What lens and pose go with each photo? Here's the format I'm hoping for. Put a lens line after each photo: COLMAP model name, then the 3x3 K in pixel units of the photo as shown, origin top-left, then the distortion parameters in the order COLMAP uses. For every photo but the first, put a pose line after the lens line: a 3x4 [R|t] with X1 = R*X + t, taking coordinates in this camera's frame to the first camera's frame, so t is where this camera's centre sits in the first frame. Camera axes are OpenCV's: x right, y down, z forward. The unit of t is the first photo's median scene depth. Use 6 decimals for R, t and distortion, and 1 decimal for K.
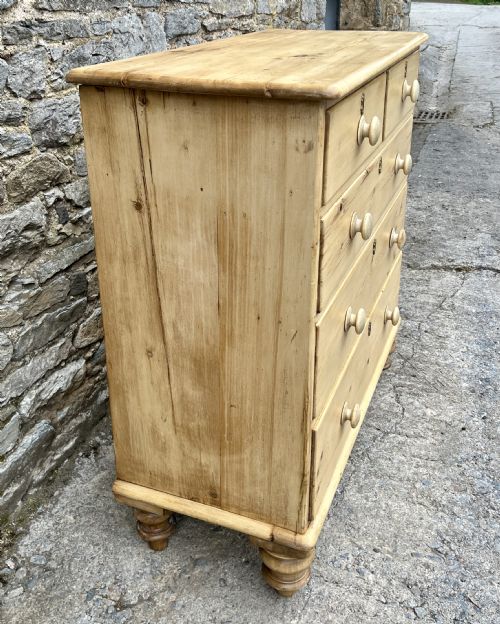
lens RADIAL K [[674.2, 0, 247.0], [0, 674.2, 252.1], [0, 0, 1]] dist [0.038340, 0.000000]
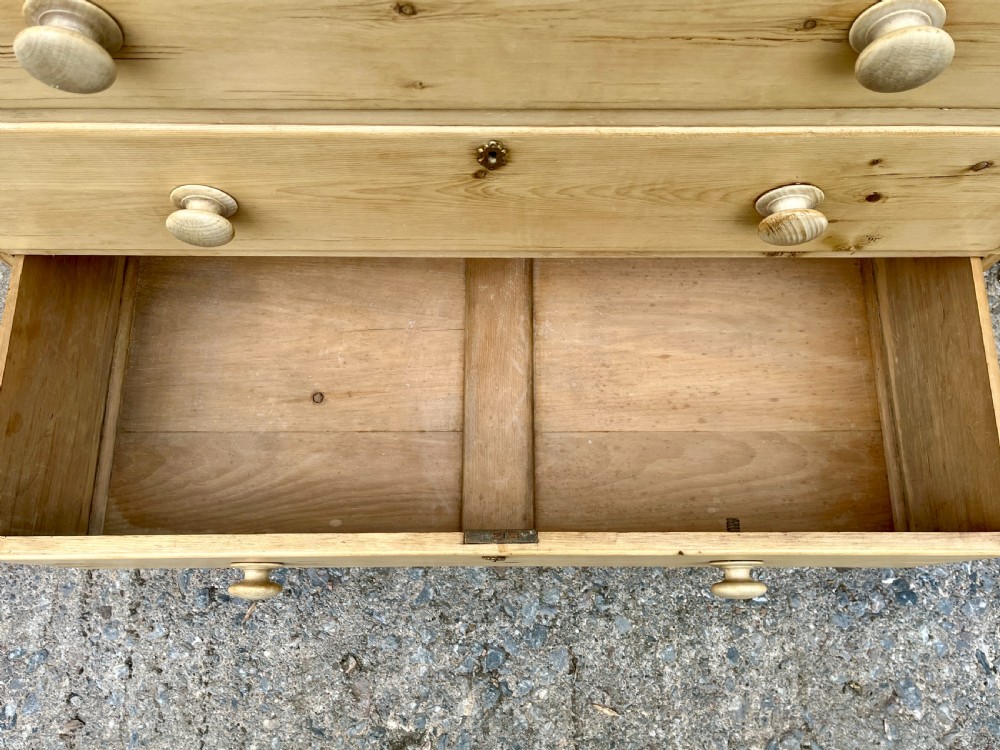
lens RADIAL K [[815.0, 0, 510.2], [0, 815.0, 367.6], [0, 0, 1]] dist [0.052881, -0.035411]
pose [[0.368854, 0.886185, -0.280398, 0.406414], [-0.359056, 0.414101, 0.836421, -0.309431], [0.857337, -0.207838, 0.470932, 0.830489]]
